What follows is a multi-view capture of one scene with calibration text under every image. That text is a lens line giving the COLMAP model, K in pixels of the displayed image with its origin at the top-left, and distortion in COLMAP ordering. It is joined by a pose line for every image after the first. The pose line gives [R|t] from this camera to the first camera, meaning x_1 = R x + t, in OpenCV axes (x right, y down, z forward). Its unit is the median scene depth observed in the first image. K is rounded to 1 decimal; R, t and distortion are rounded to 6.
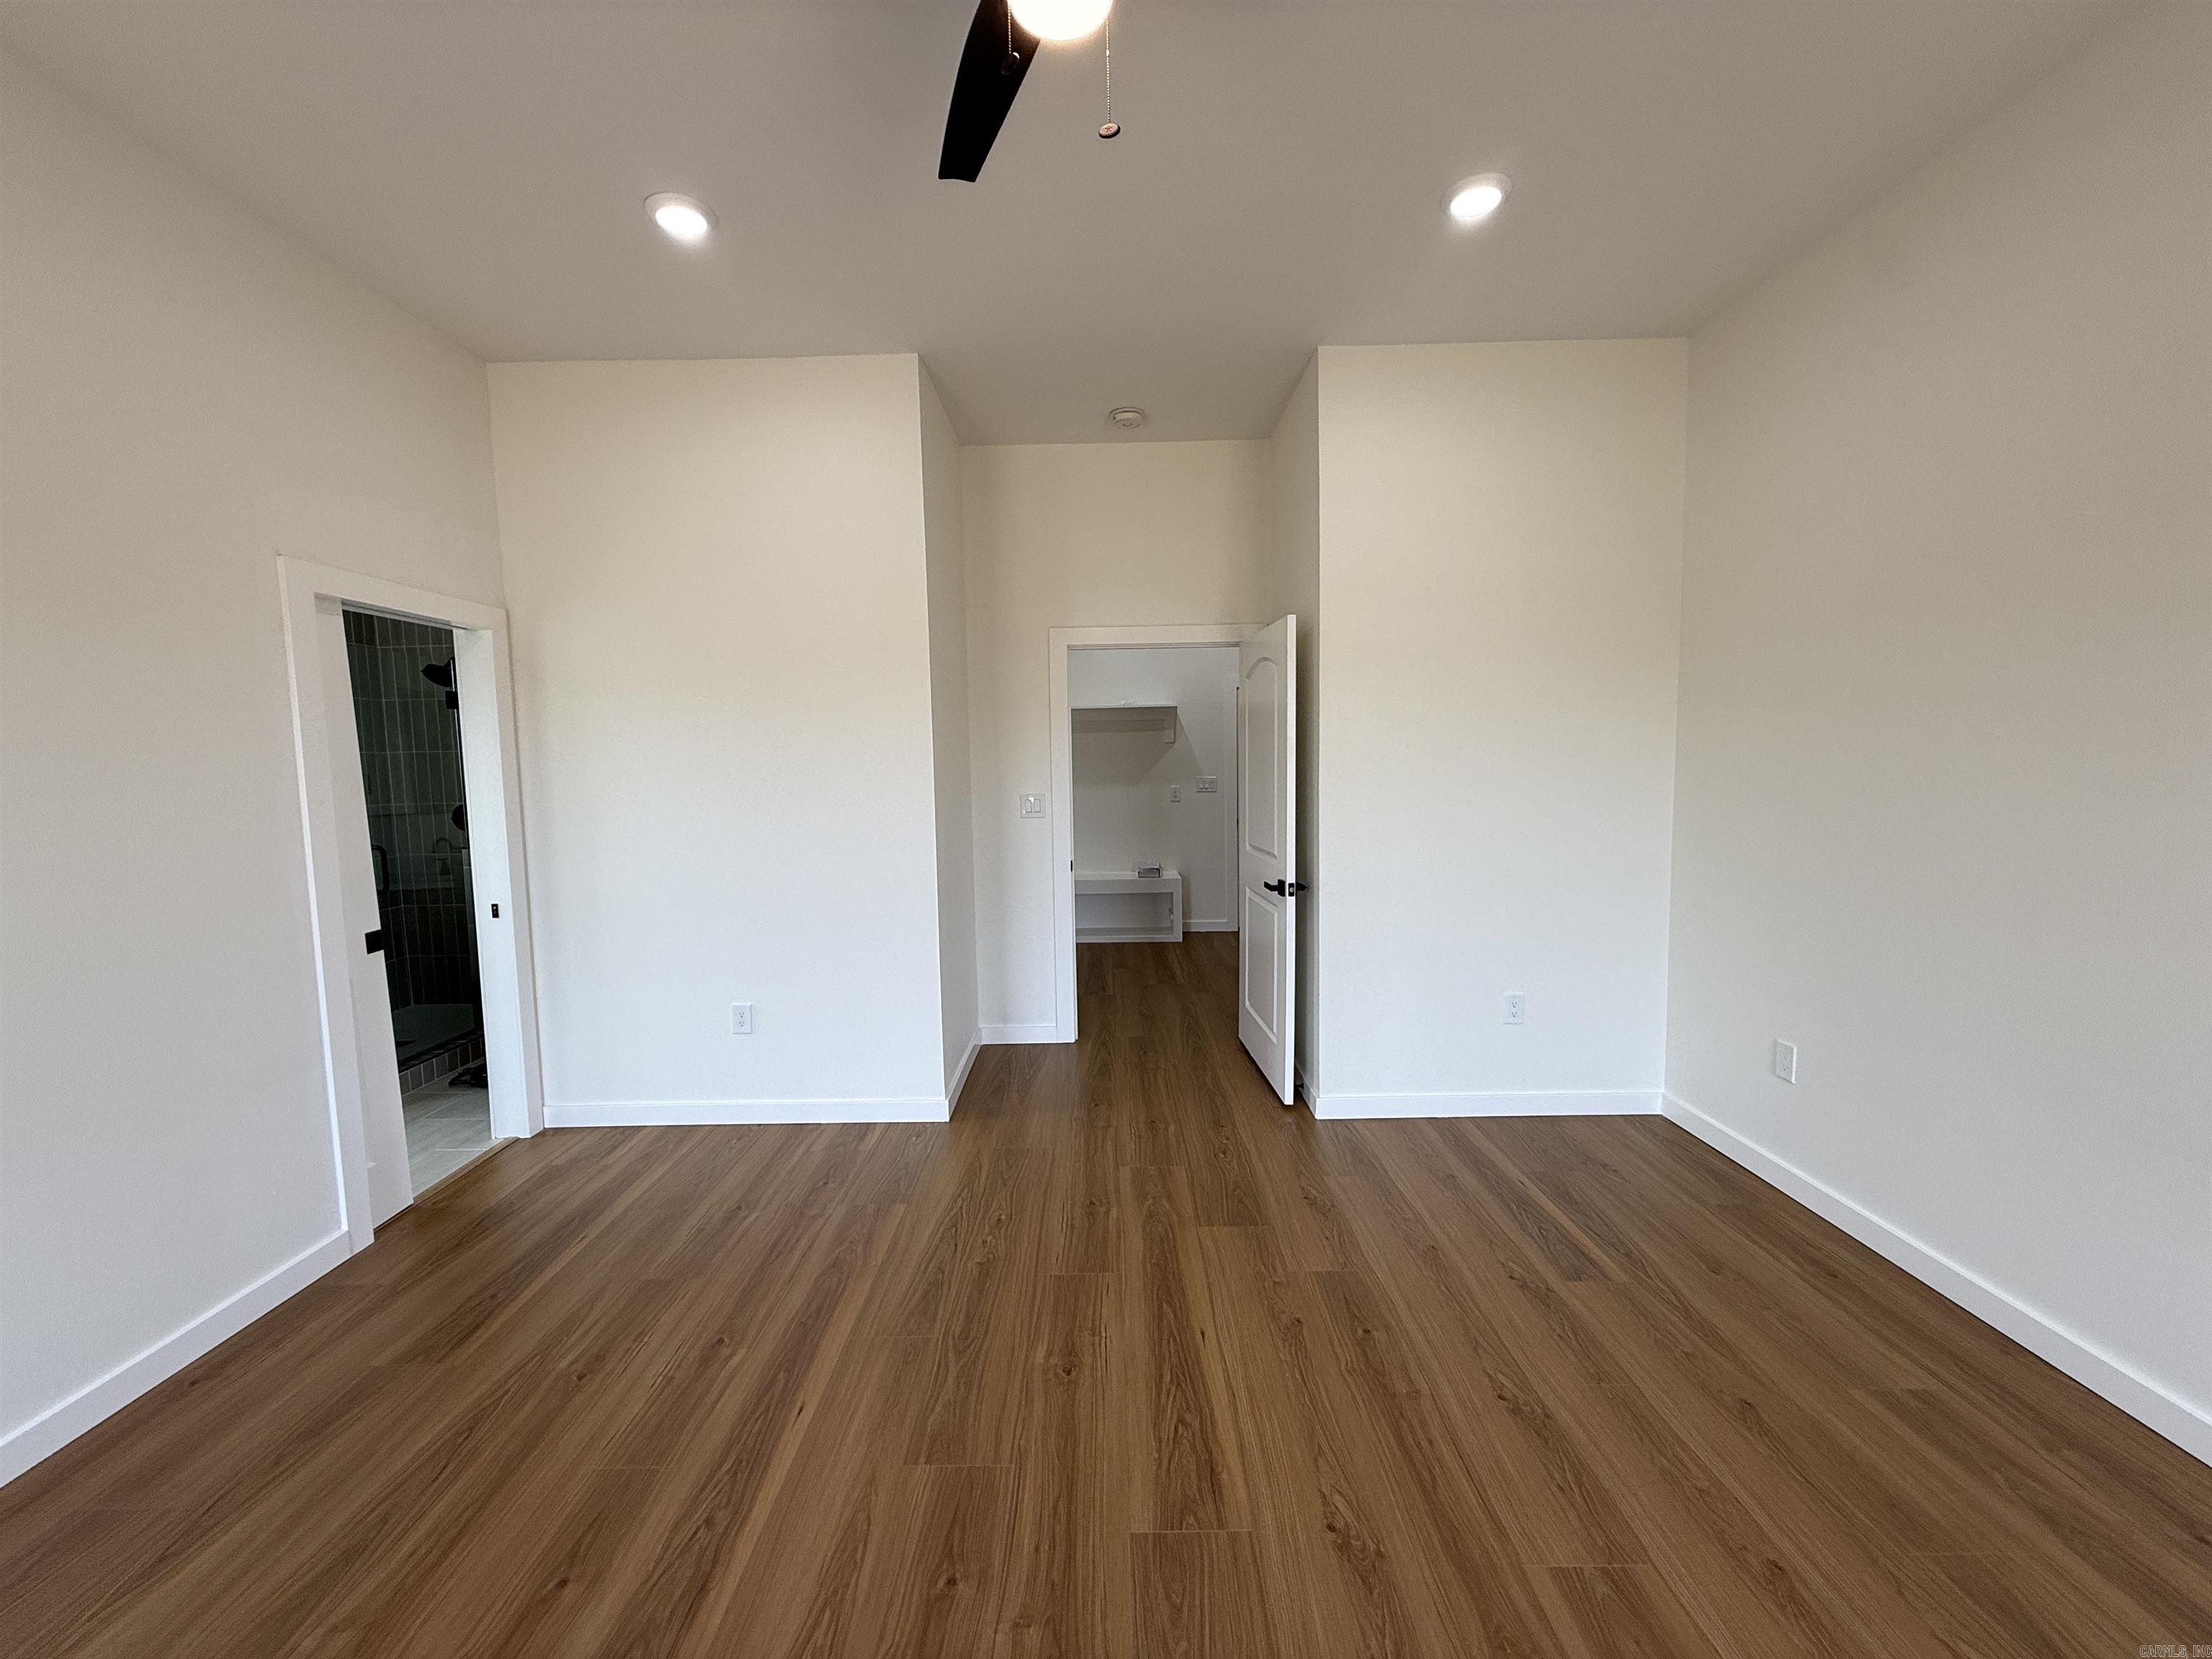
lens RADIAL K [[882.4, 0, 1100.6], [0, 882.4, 826.2], [0, 0, 1]] dist [-0.000424, 0.000121]
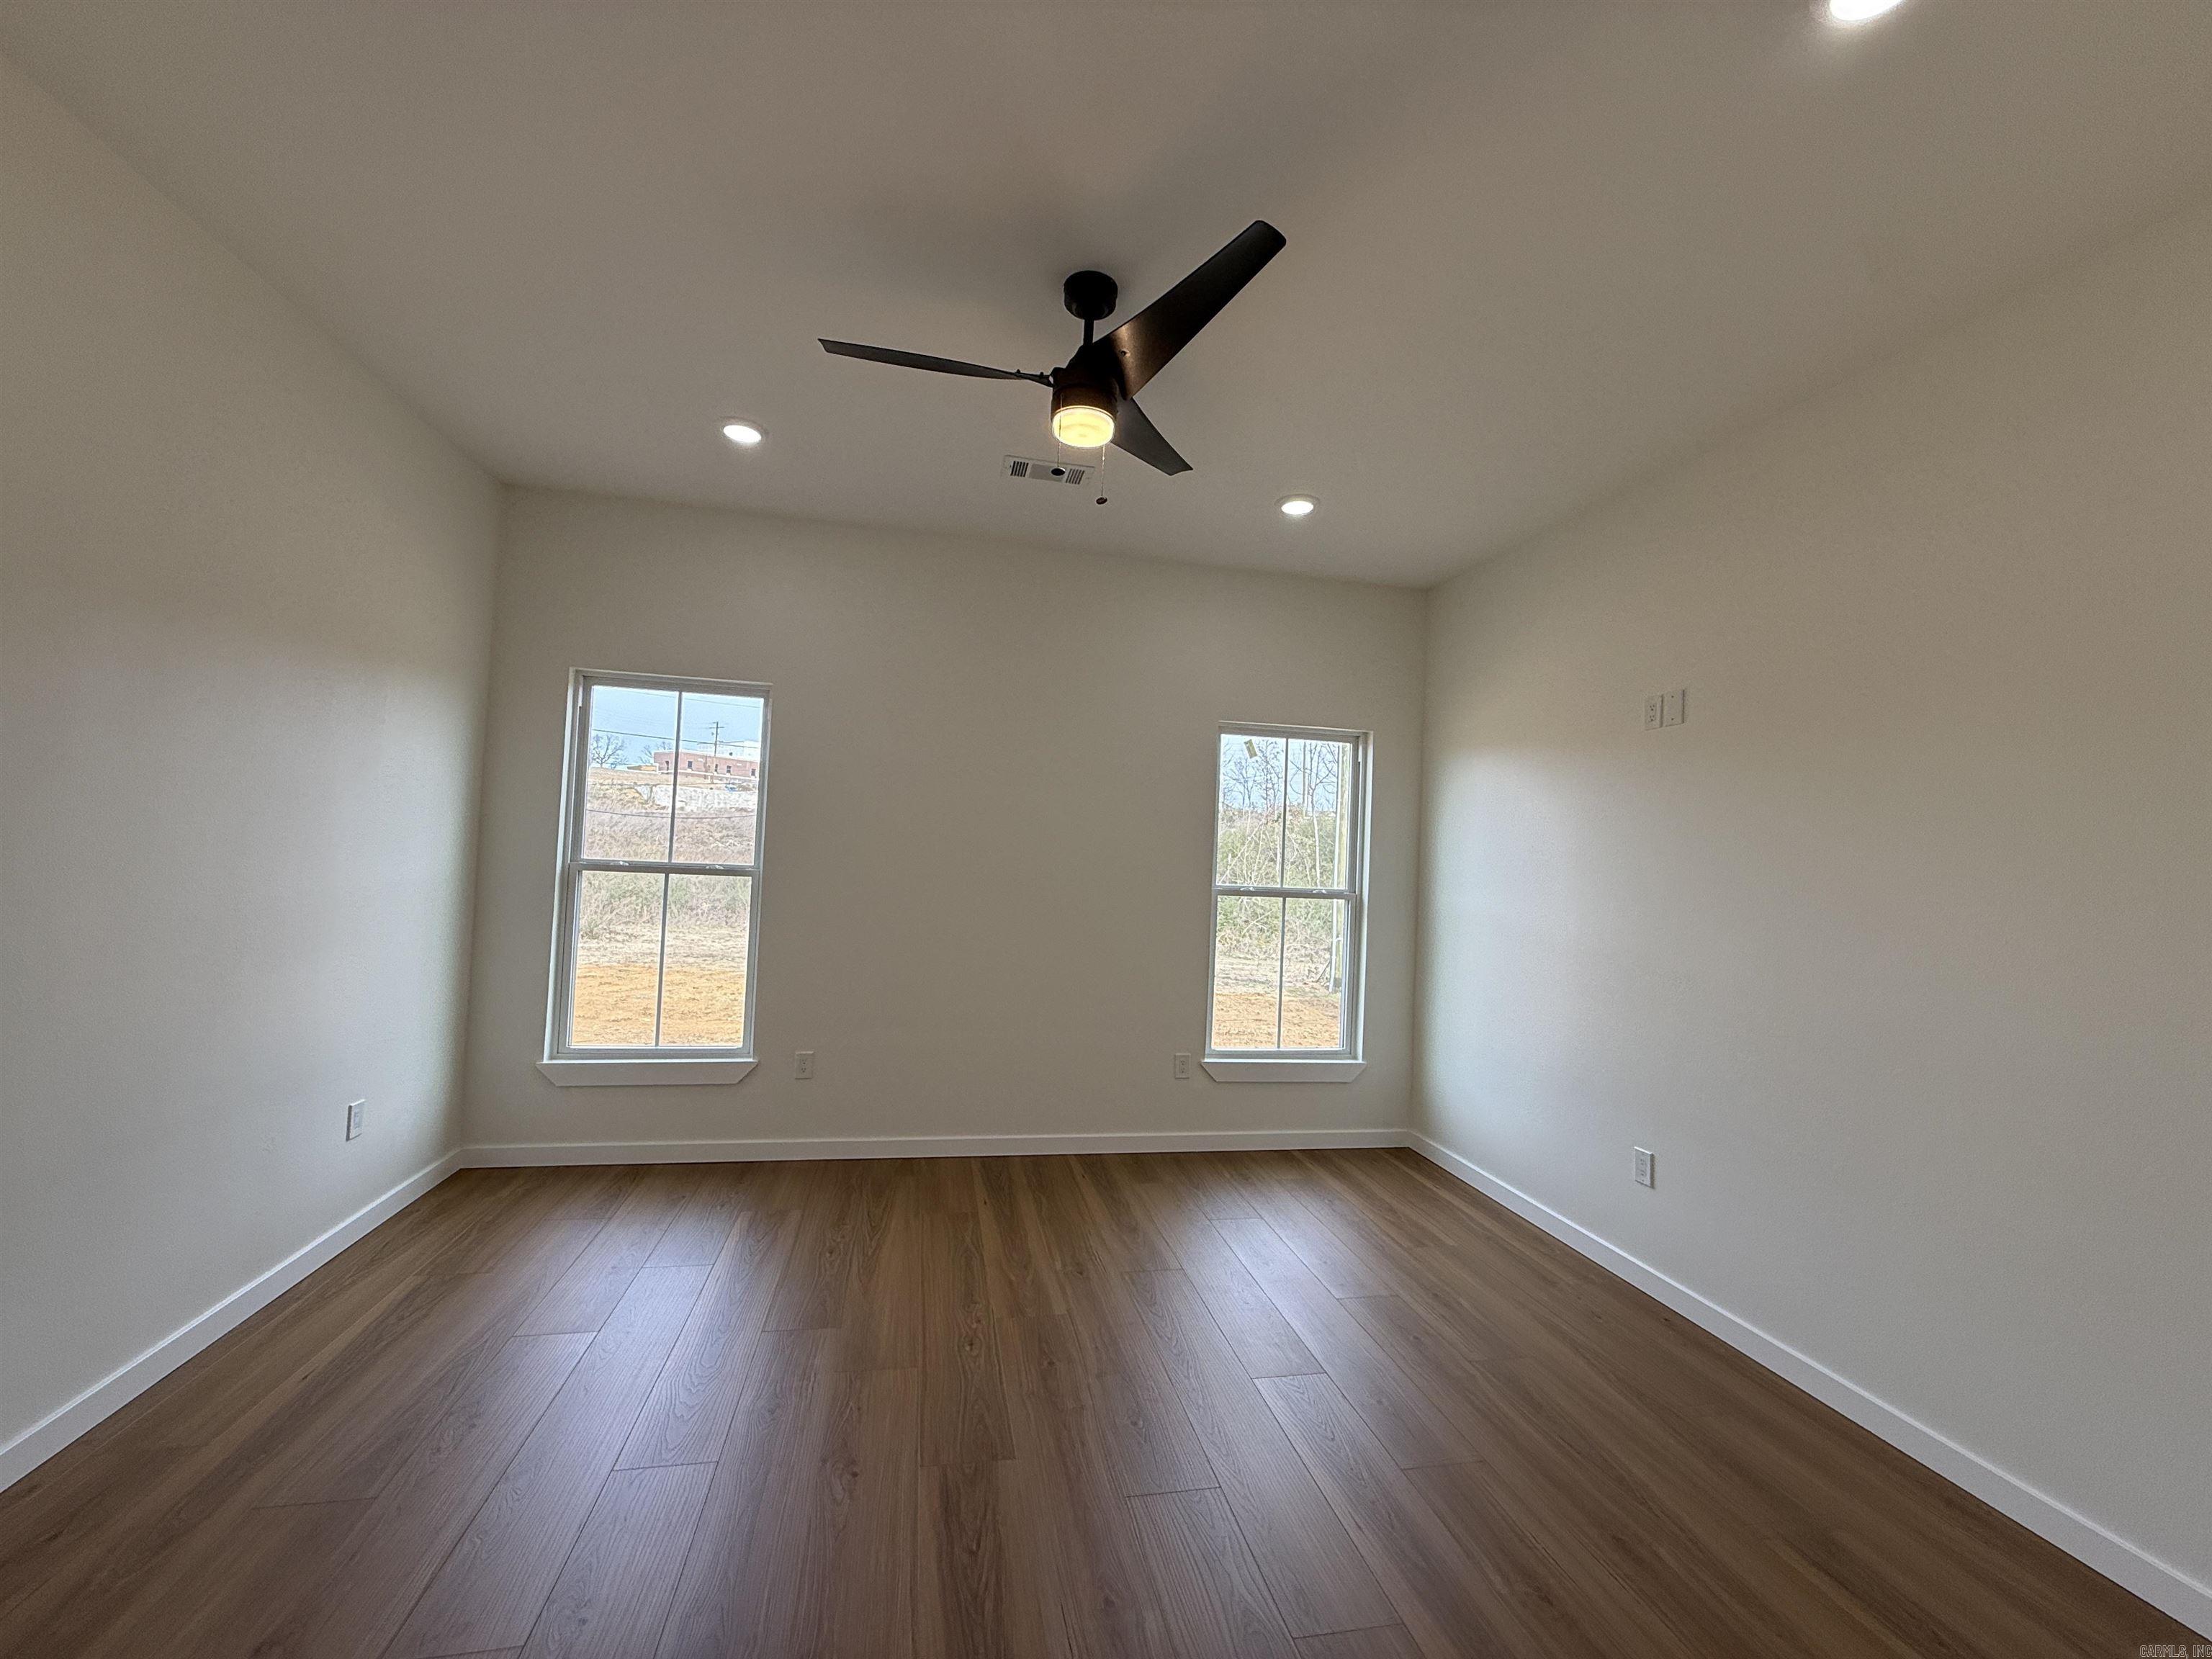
lens RADIAL K [[882.4, 0, 1100.6], [0, 882.4, 826.2], [0, 0, 1]] dist [-0.000424, 0.000121]
pose [[-0.977388, -0.032765, -0.208901, 0.196775], [-0.042482, 0.998206, 0.042197, -0.171166], [0.207144, 0.050117, -0.977026, 2.080648]]
